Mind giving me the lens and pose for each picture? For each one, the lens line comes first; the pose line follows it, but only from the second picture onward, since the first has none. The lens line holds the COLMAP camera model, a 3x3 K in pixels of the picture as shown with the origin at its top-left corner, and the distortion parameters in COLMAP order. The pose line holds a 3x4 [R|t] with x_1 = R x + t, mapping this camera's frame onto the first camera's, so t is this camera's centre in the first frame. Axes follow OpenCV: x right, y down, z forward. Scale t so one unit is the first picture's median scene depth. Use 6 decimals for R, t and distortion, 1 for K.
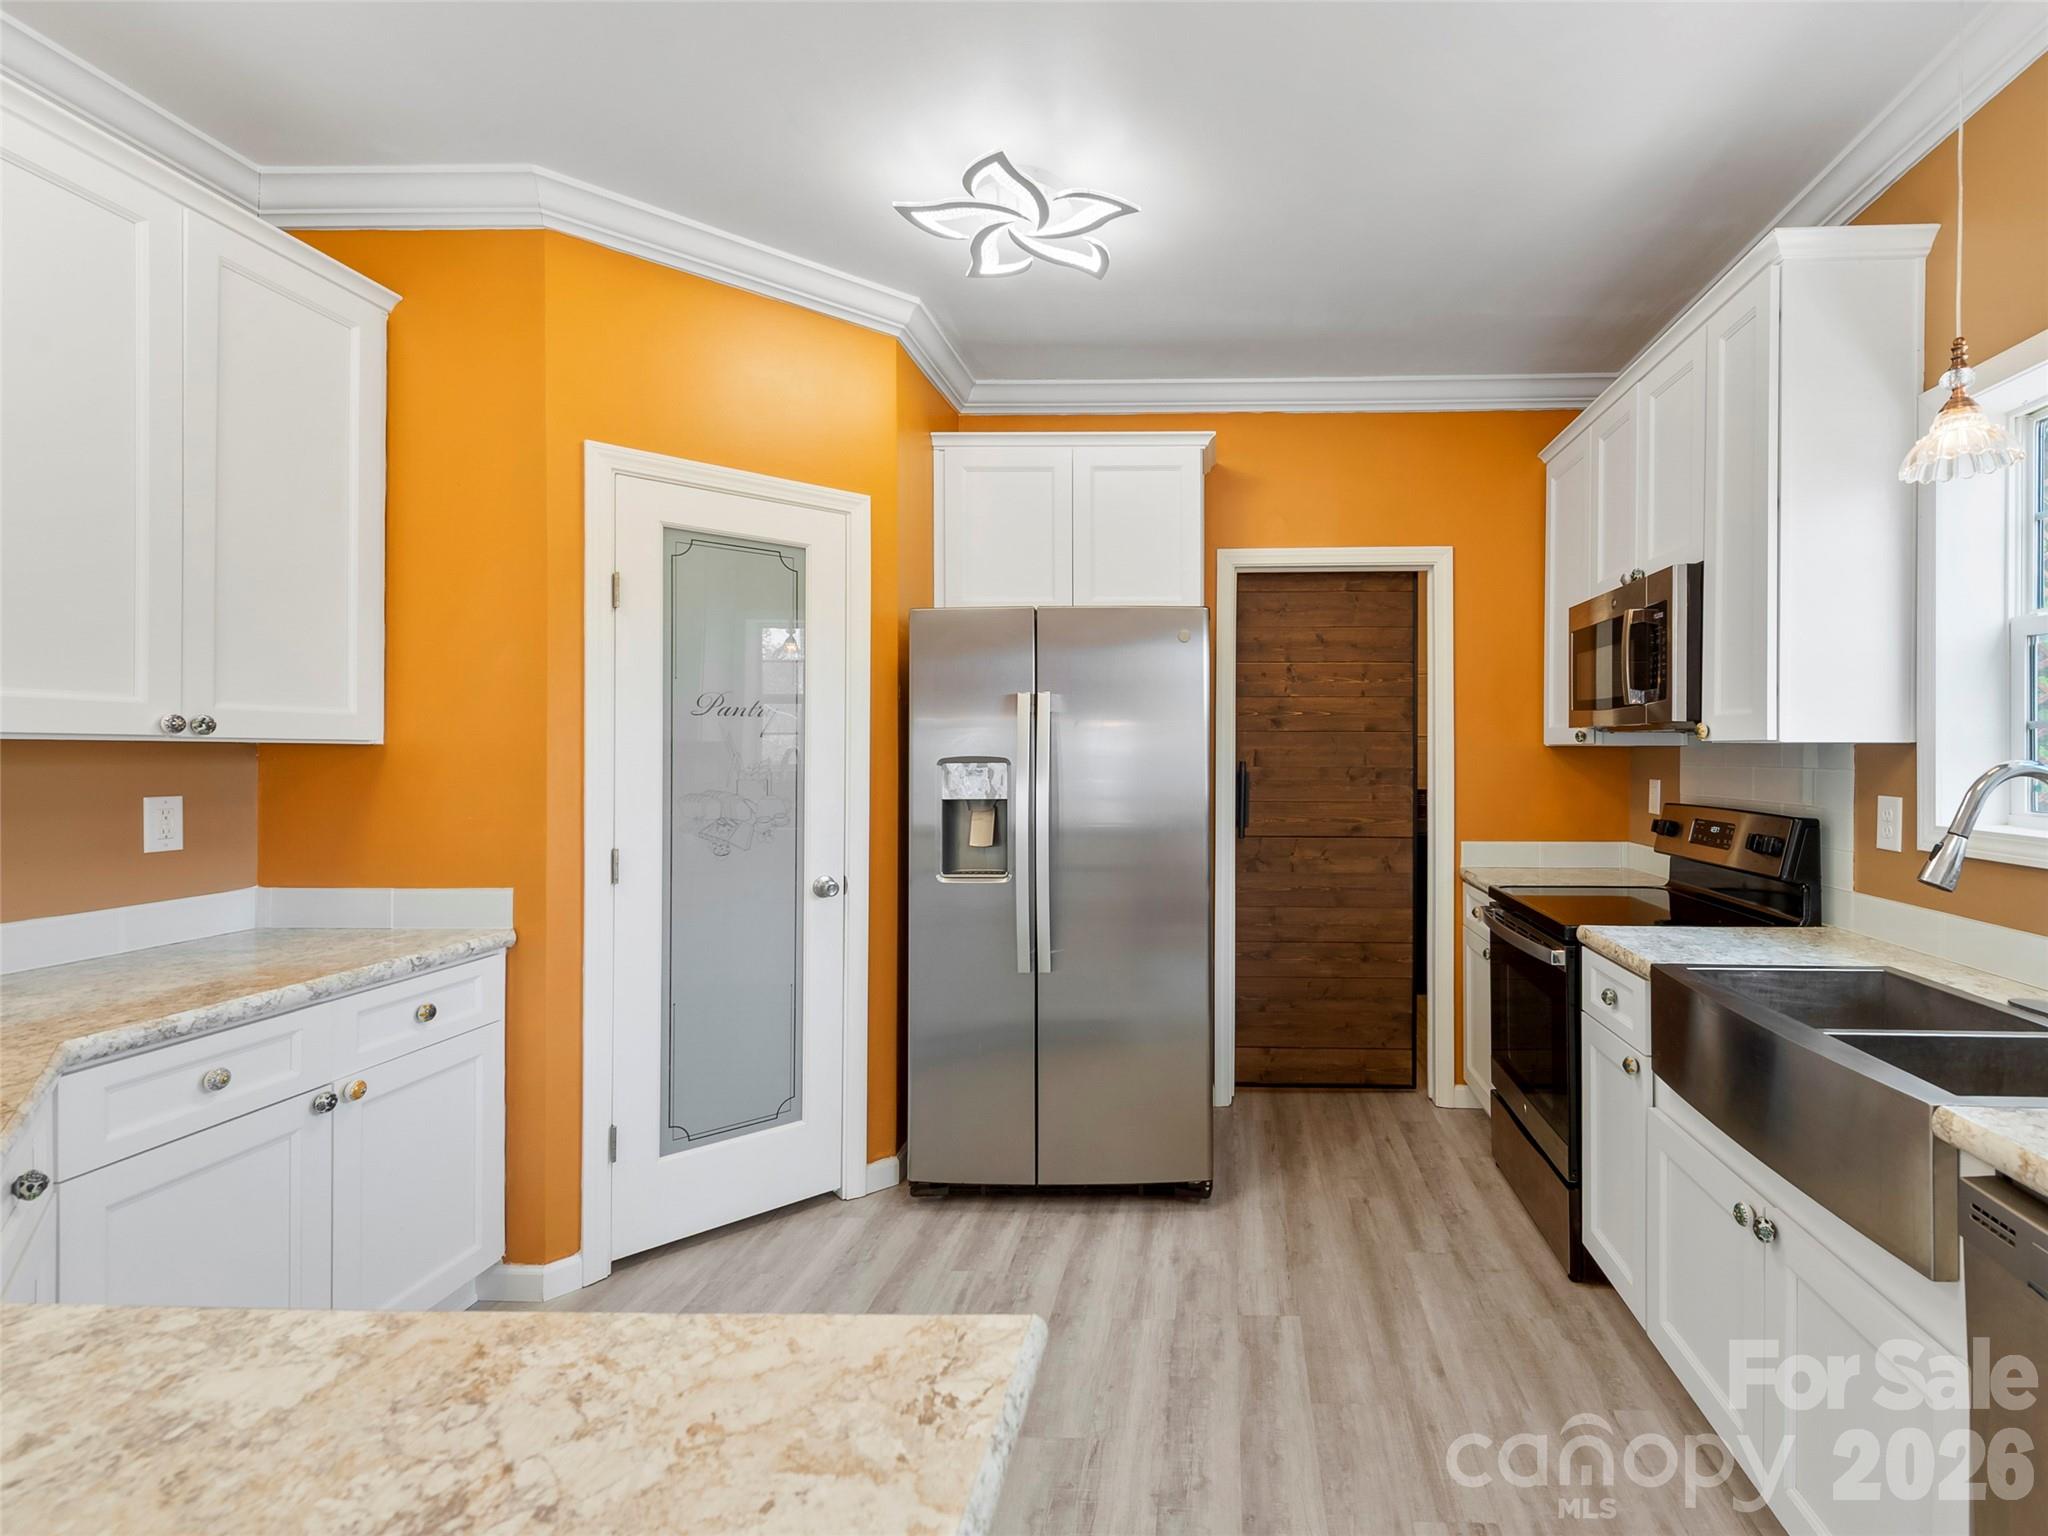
lens RADIAL K [[970.2, 0, 1189.7], [0, 970.2, 759.2], [0, 0, 1]] dist [0.011645, -0.000331]
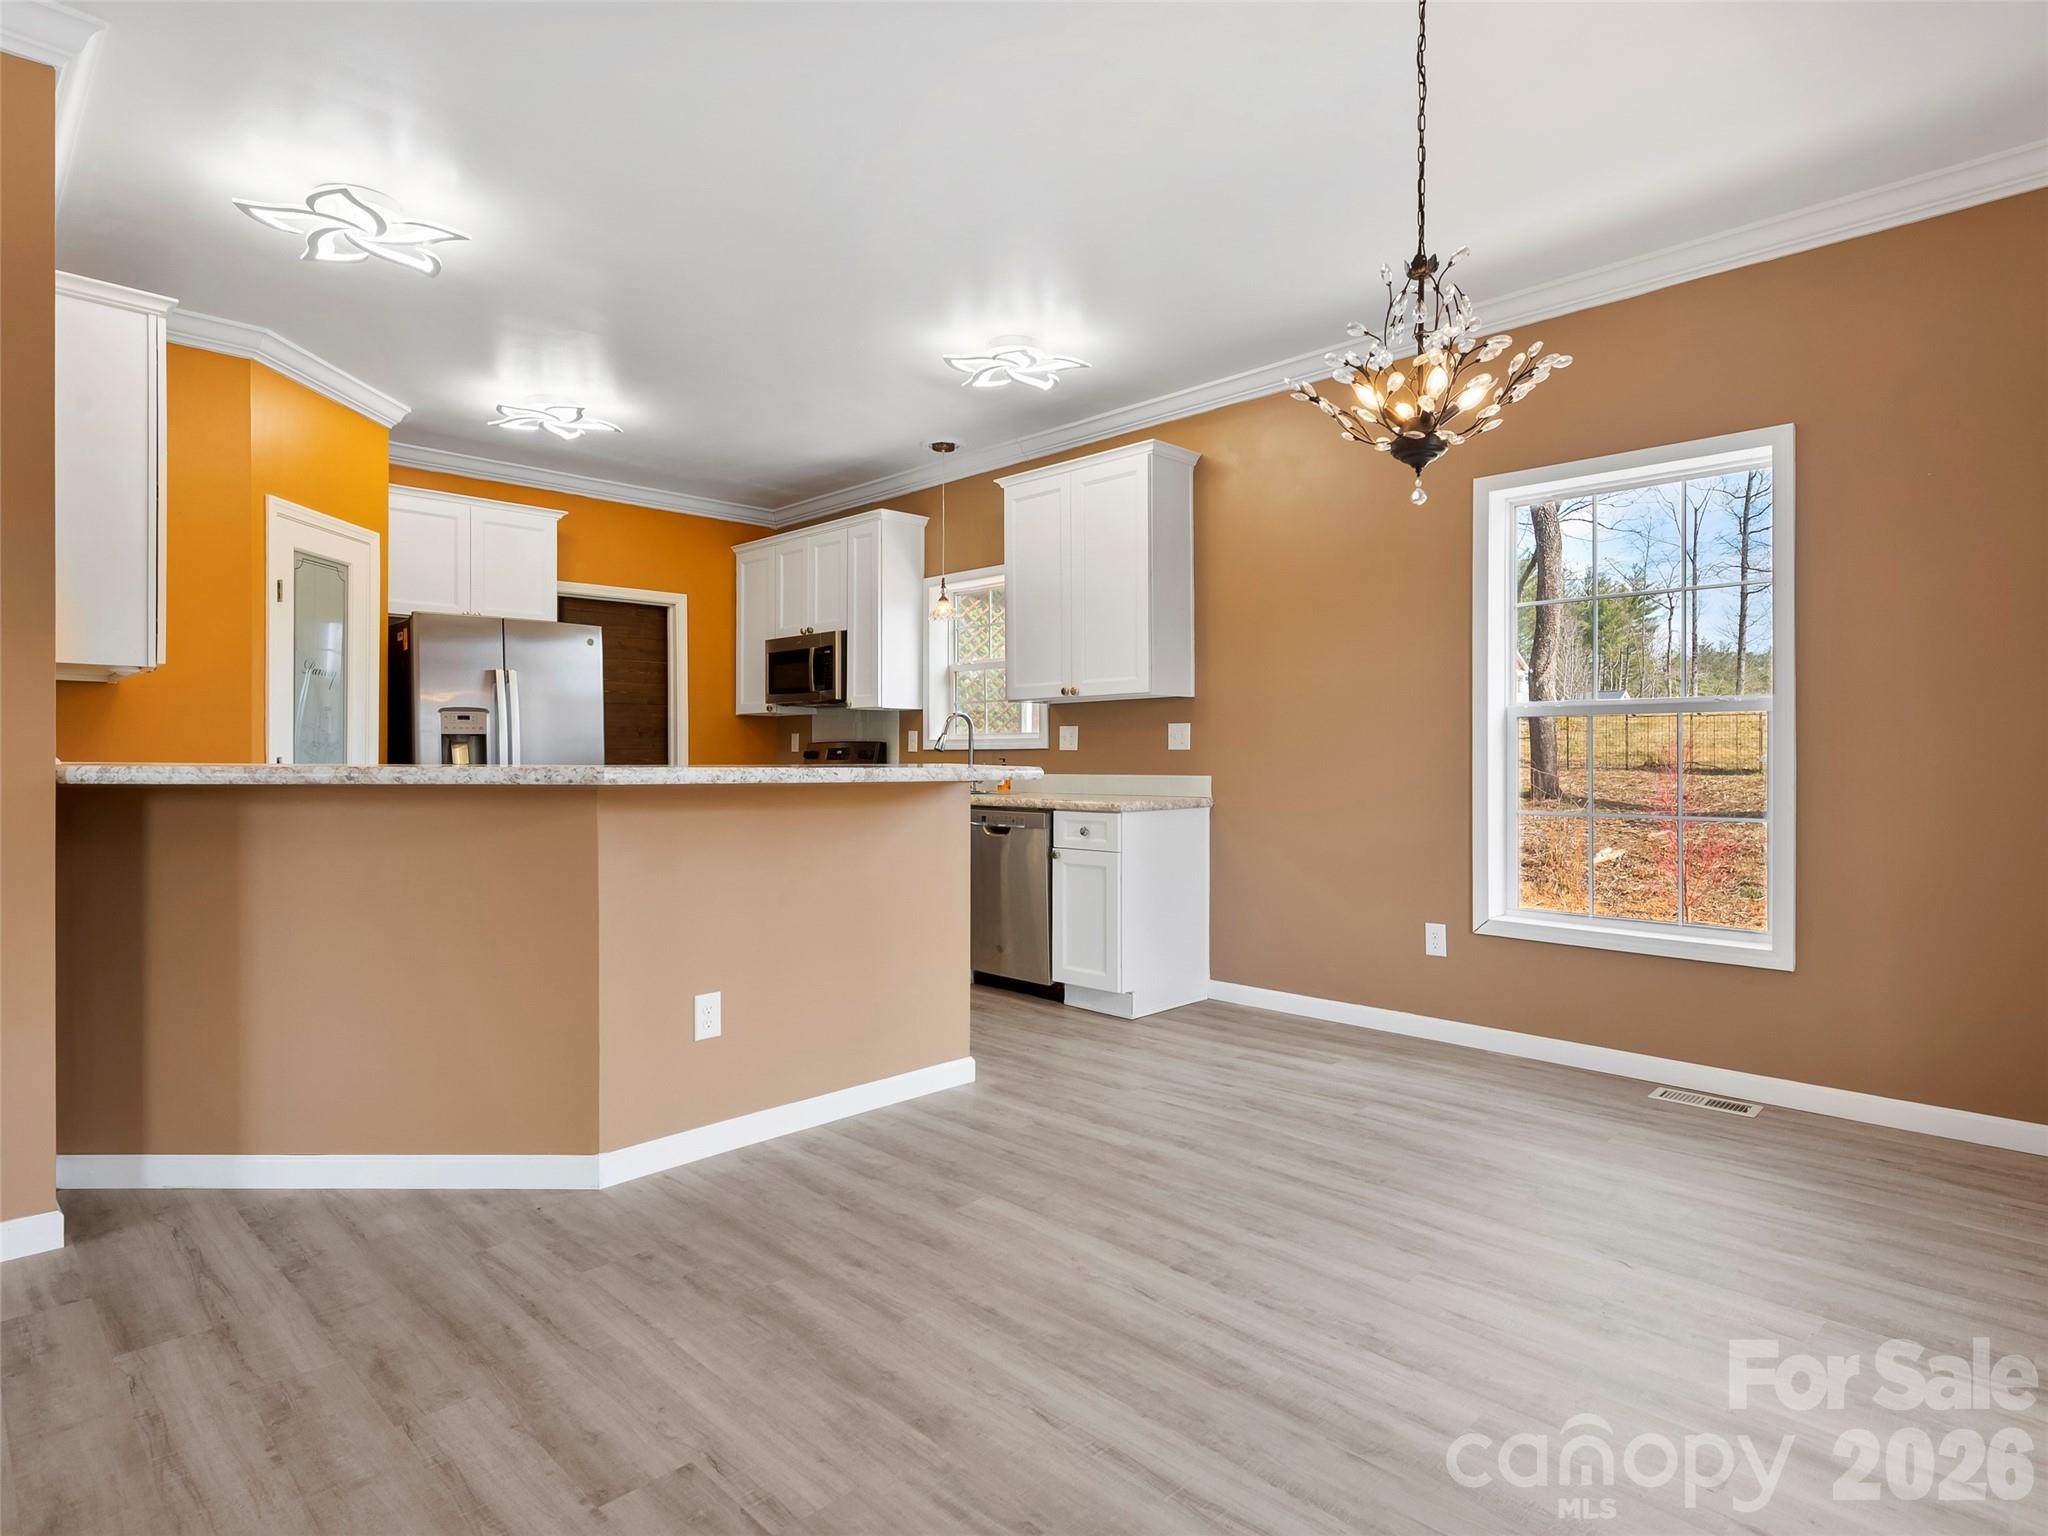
lens RADIAL K [[1108.8, 0, 1017.7], [0, 1108.8, 756.8], [0, 0, 1]] dist [0.031696, -0.025522]
pose [[0.683288, -0.002864, 0.730143, -0.947640], [0.008324, 0.999958, -0.003868, 0.092943], [-0.730101, 0.008721, 0.683283, -0.923810]]
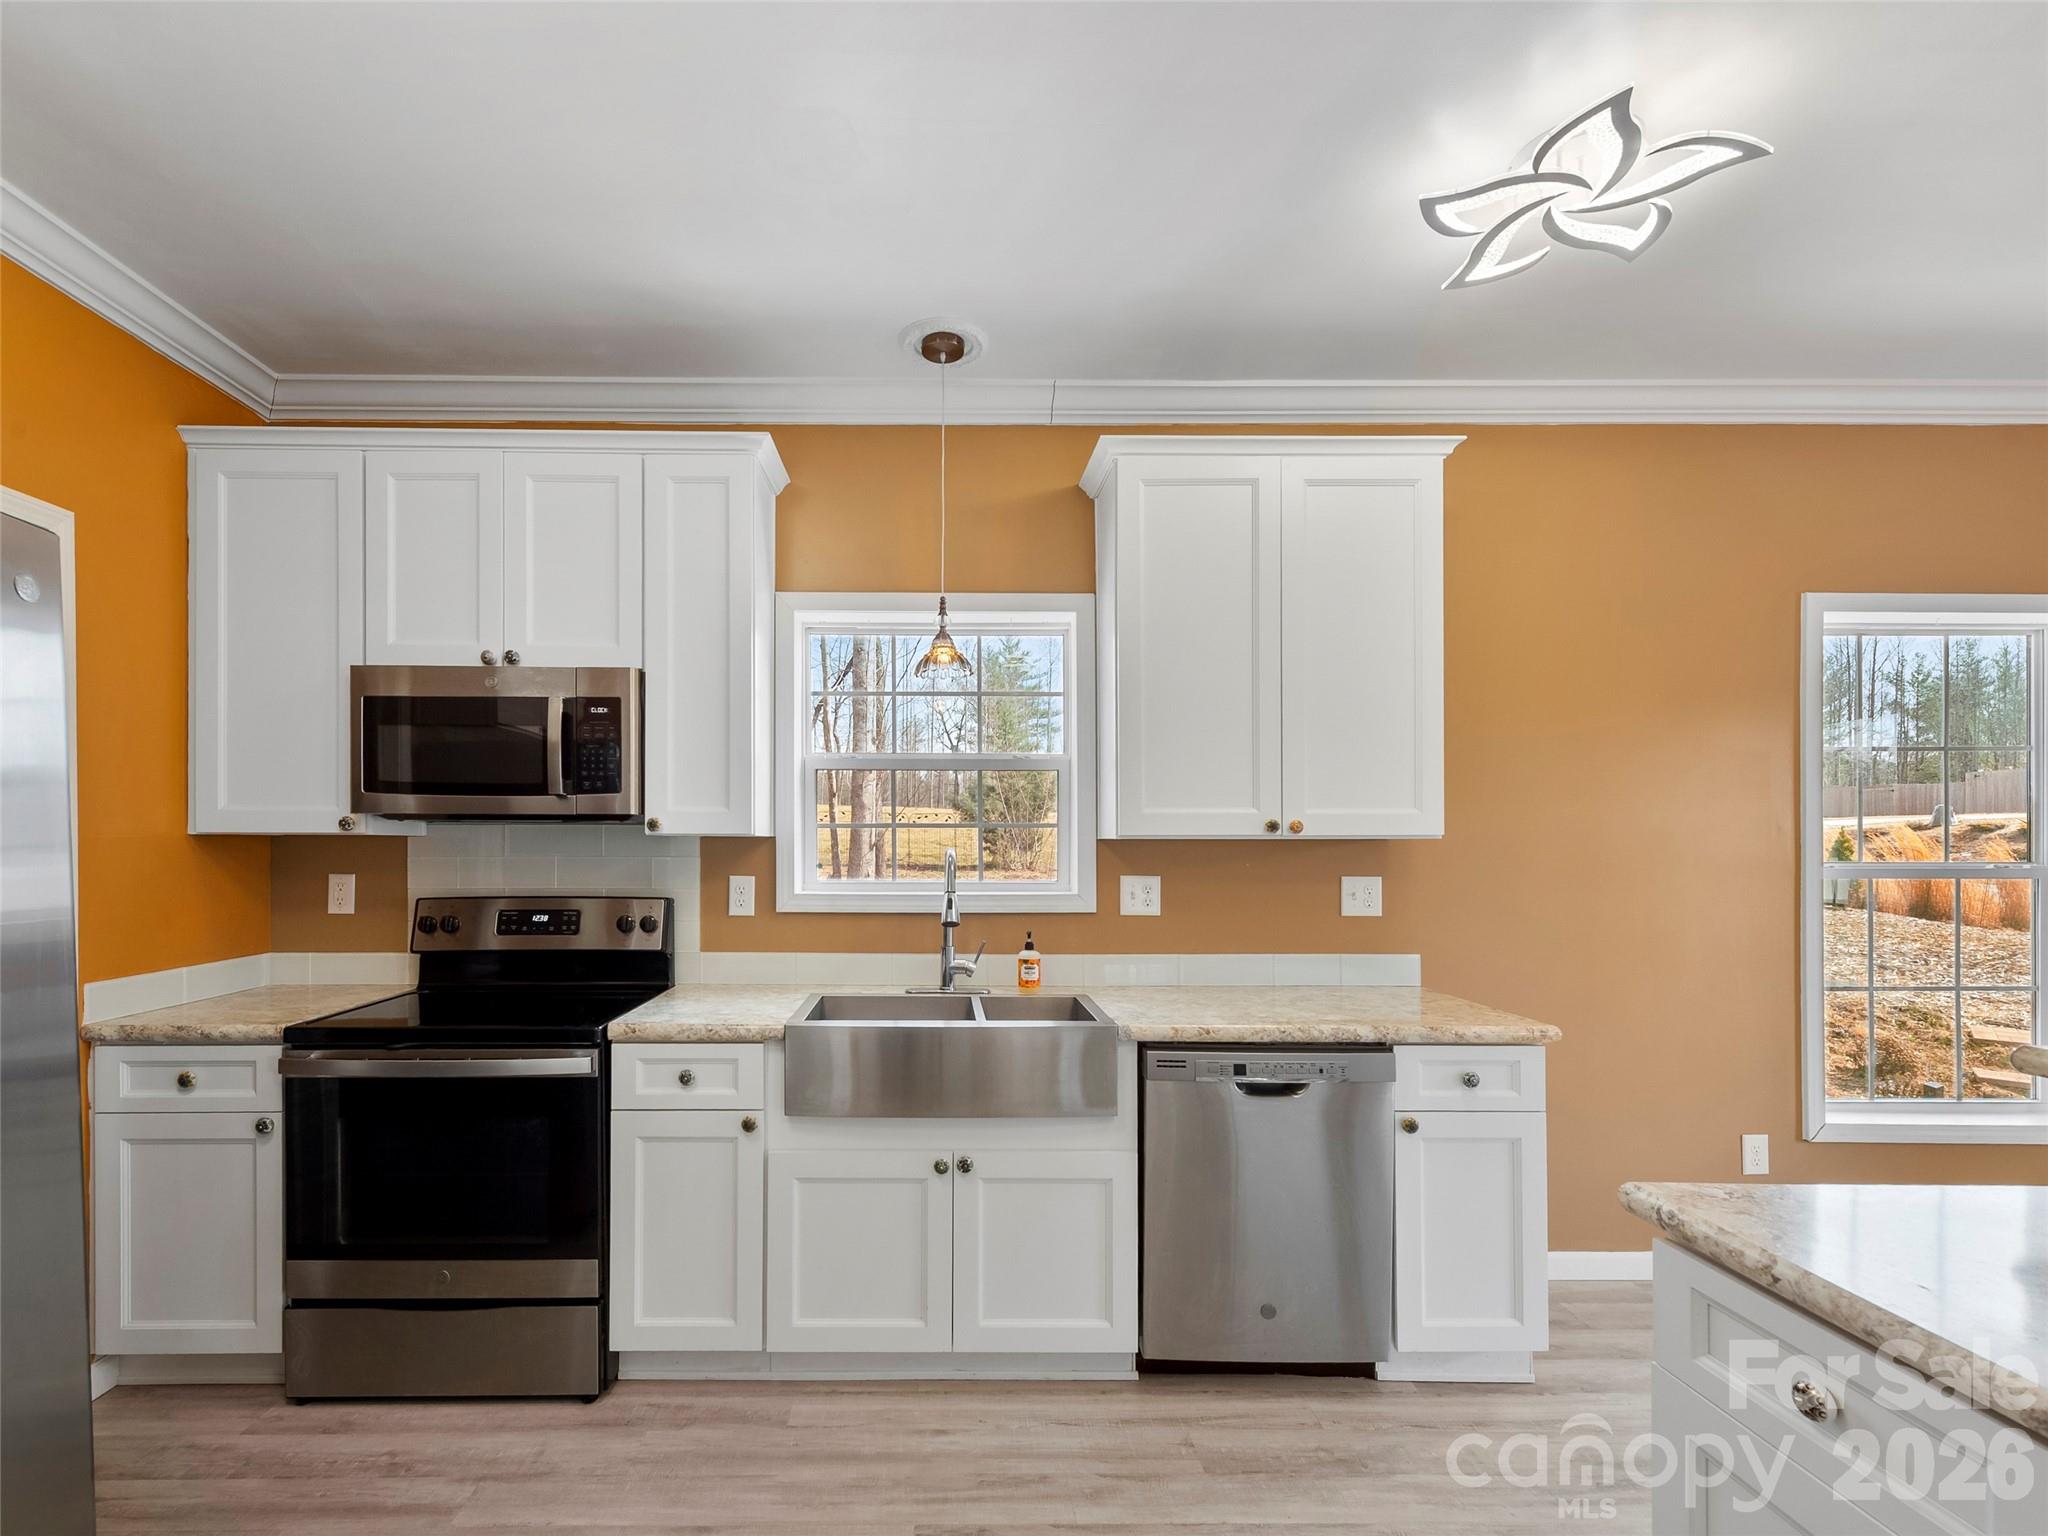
lens RADIAL K [[935.4, 0, 946.6], [0, 935.4, 842.0], [0, 0, 1]] dist [0.013527, -0.000023]
pose [[-0.043396, -0.001601, 0.999057, -0.462319], [0.005701, 0.999982, 0.001850, -0.007705], [-0.999042, 0.005776, -0.043386, 0.598486]]
